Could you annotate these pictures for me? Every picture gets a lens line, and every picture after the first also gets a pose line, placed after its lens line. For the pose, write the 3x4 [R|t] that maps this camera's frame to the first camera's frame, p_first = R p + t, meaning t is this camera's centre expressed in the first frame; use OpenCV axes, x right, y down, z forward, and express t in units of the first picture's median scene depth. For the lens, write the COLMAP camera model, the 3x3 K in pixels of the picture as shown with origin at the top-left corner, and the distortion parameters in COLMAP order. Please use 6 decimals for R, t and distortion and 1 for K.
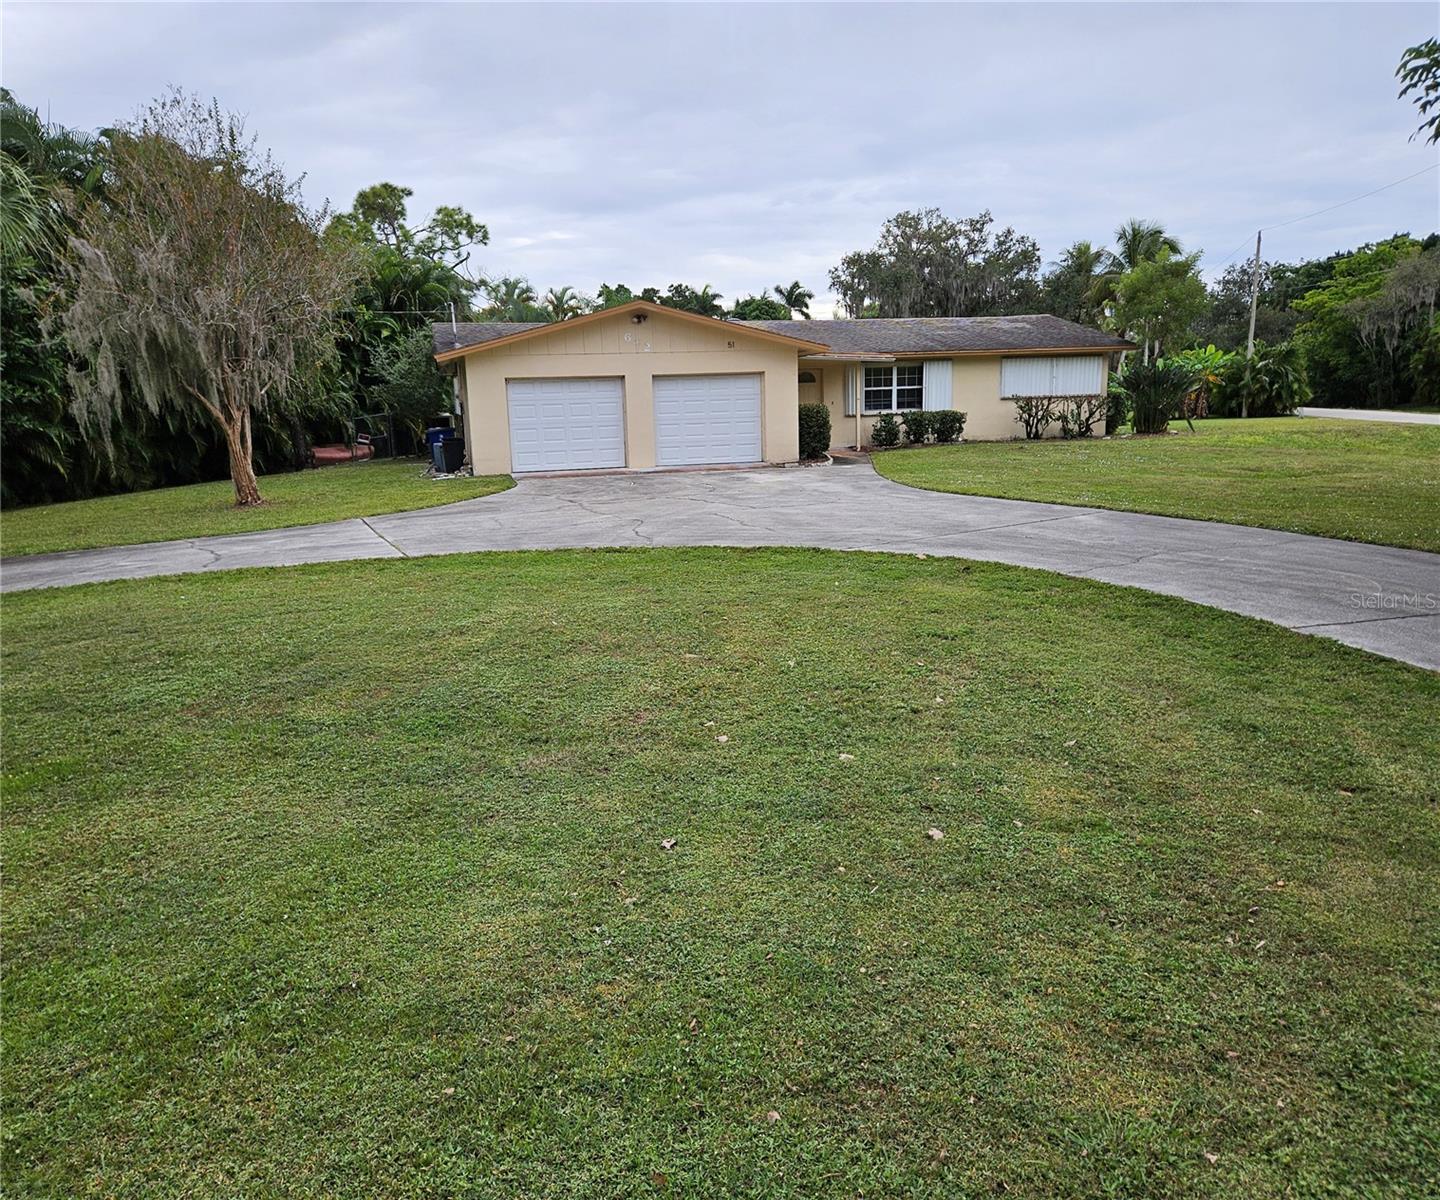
lens RADIAL K [[1358.6, 0, 720.0], [0, 1358.6, 600.0], [0, 0, 1]] dist [0.062317, -0.119129]
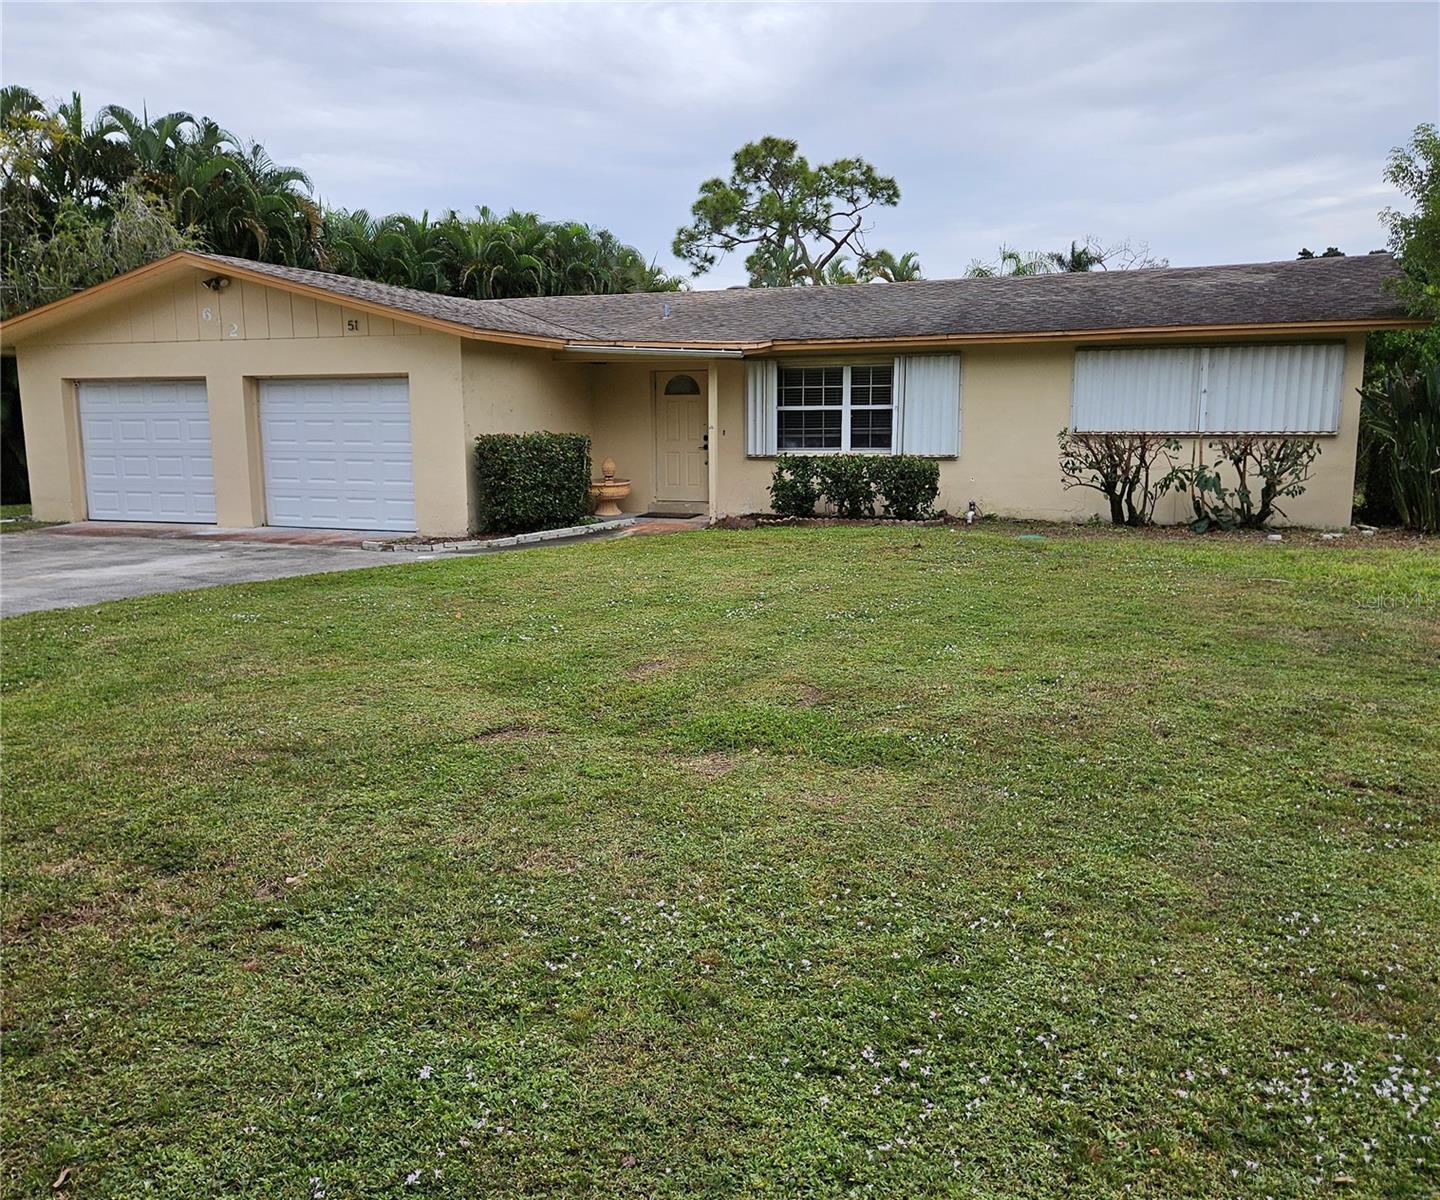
lens RADIAL K [[1358.6, 0, 720.0], [0, 1358.6, 600.0], [0, 0, 1]] dist [0.062317, -0.119129]
pose [[0.712479, 0.122043, -0.690999, 0.463976], [-0.121433, 0.991345, 0.049881, -0.102344], [0.691106, 0.048371, 0.721133, 0.591318]]
